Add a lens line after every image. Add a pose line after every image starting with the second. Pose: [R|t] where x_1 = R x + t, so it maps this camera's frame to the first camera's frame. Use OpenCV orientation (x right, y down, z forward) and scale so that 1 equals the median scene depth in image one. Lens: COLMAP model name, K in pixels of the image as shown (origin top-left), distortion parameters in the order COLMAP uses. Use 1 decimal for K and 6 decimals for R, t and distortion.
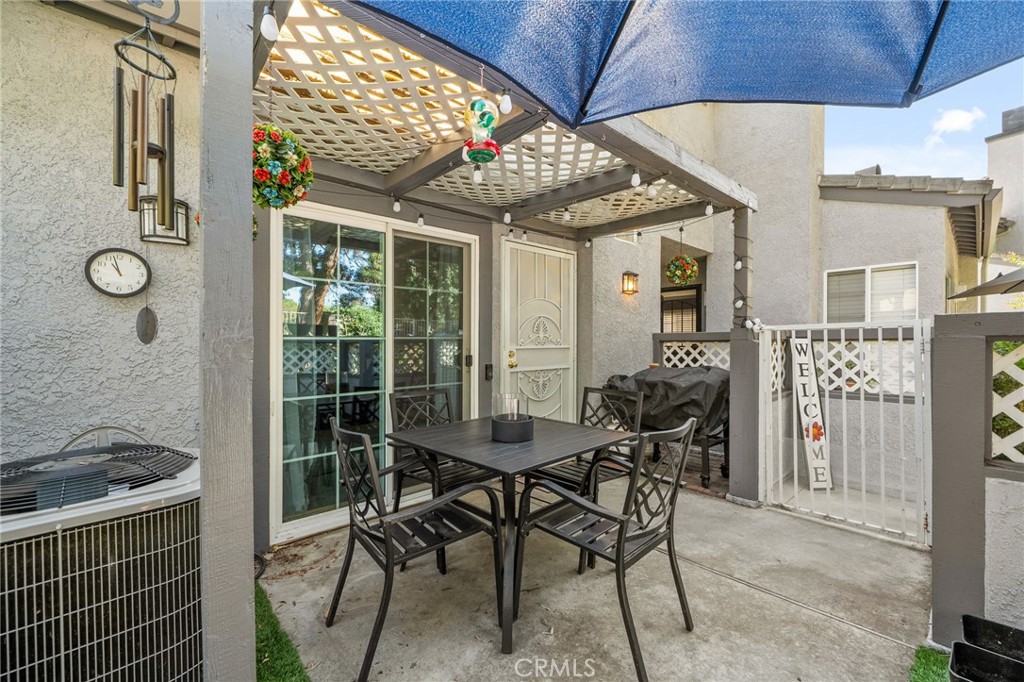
lens RADIAL K [[426.1, 0, 512.0], [0, 426.1, 341.0], [0, 0, 1]] dist [-0.000797, -0.000174]
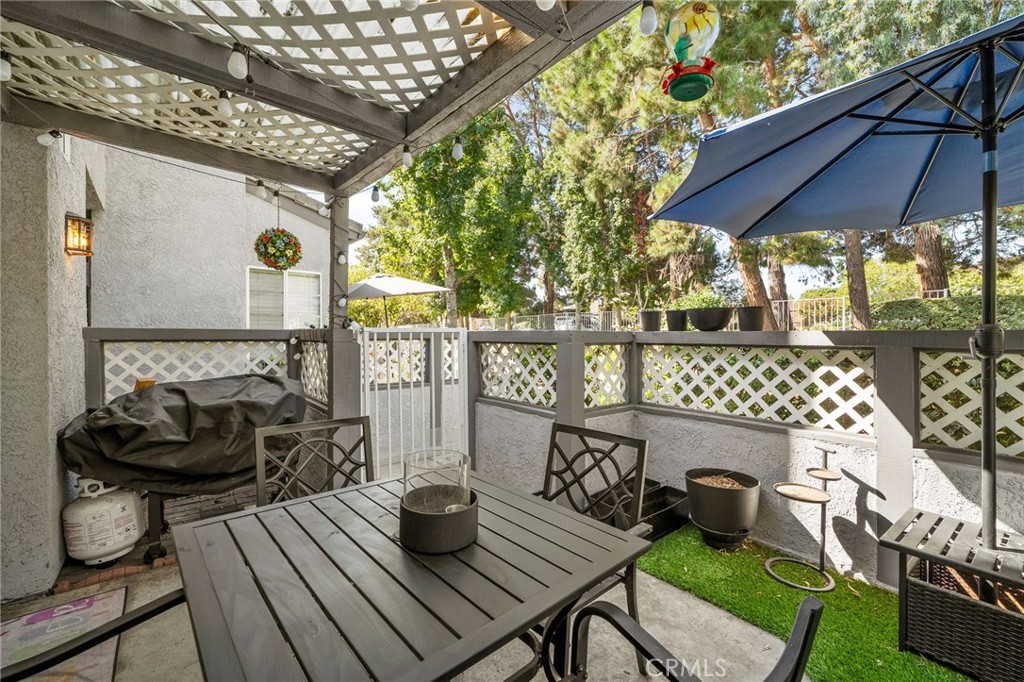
lens RADIAL K [[426.1, 0, 512.0], [0, 426.1, 341.0], [0, 0, 1]] dist [-0.000797, -0.000174]
pose [[0.012784, -0.008744, 0.999880, -0.328409], [-0.000360, 0.999962, 0.008749, -0.008987], [-0.999918, -0.000471, 0.012780, 0.562299]]
